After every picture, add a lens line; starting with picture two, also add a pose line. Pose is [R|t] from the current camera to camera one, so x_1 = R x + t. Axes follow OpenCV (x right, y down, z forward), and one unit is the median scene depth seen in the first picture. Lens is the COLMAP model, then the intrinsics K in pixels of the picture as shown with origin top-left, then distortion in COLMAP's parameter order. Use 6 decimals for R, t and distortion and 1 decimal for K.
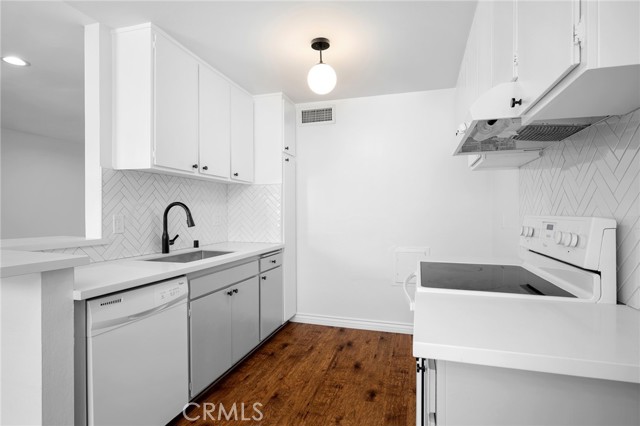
lens RADIAL K [[323.4, 0, 317.1], [0, 323.4, 214.2], [0, 0, 1]] dist [-0.002781, 0.000096]
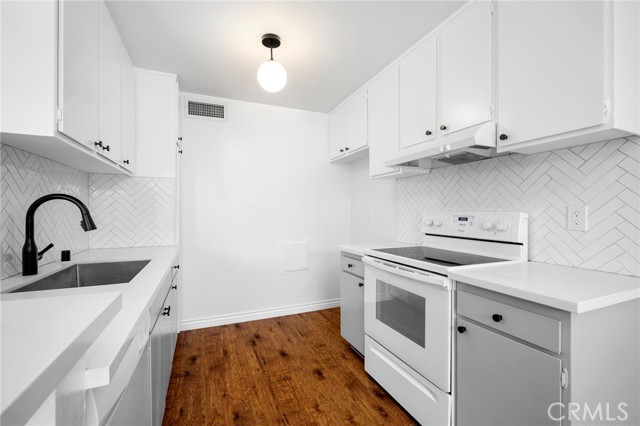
lens RADIAL K [[272.7, 0, 318.3], [0, 272.7, 212.0], [0, 0, 1]] dist [-0.000892, -0.000026]
pose [[0.772625, -0.002307, 0.634859, -0.354909], [0.004738, 0.999987, -0.002131, 0.002515], [-0.634845, 0.004654, 0.772625, 0.225329]]
